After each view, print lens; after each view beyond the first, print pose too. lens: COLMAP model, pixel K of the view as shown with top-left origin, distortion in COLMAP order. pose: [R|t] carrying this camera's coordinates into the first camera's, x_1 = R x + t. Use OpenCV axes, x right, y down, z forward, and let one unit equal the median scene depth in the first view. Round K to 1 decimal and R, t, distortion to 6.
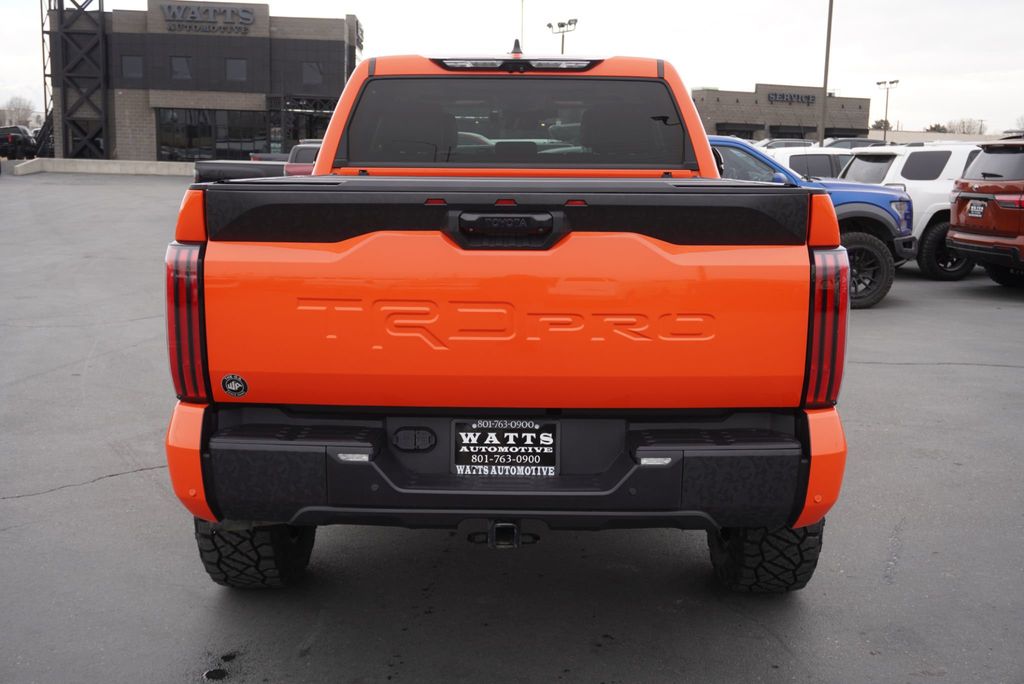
lens RADIAL K [[1128.7, 0, 517.1], [0, 1128.7, 345.6], [0, 0, 1]] dist [-0.001551, 0.000000]
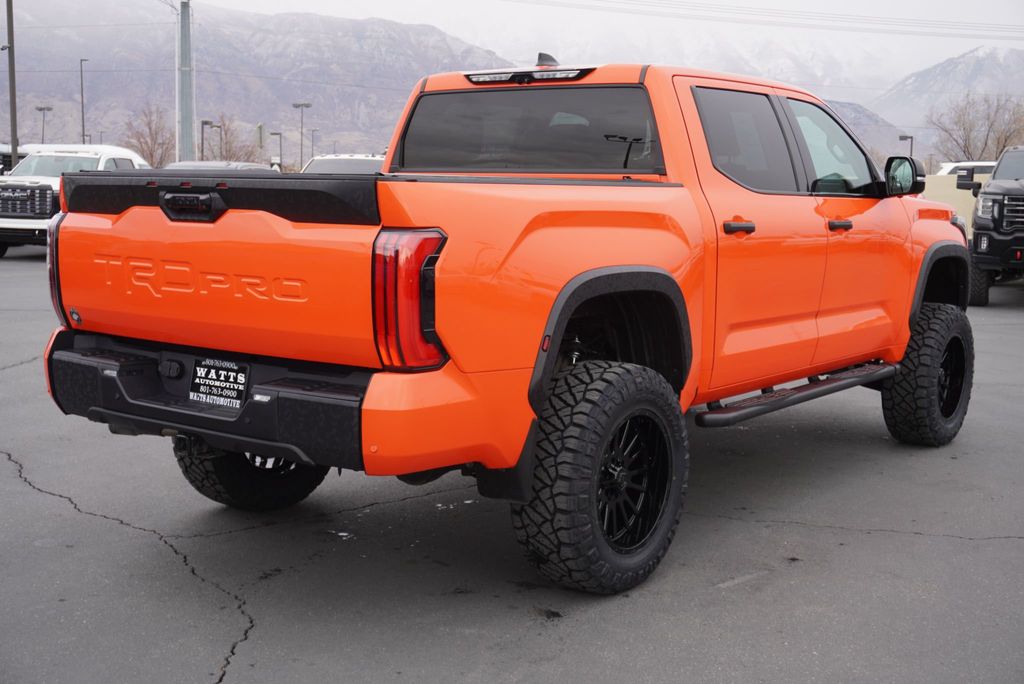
lens RADIAL K [[1292.6, 0, 510.3], [0, 1292.6, 350.2], [0, 0, 1]] dist [0.061232, 0.000000]
pose [[0.799477, 0.081382, -0.595158, 0.747130], [-0.107962, 0.994113, -0.009090, 0.022314], [0.590915, 0.071522, 0.803557, 0.020054]]
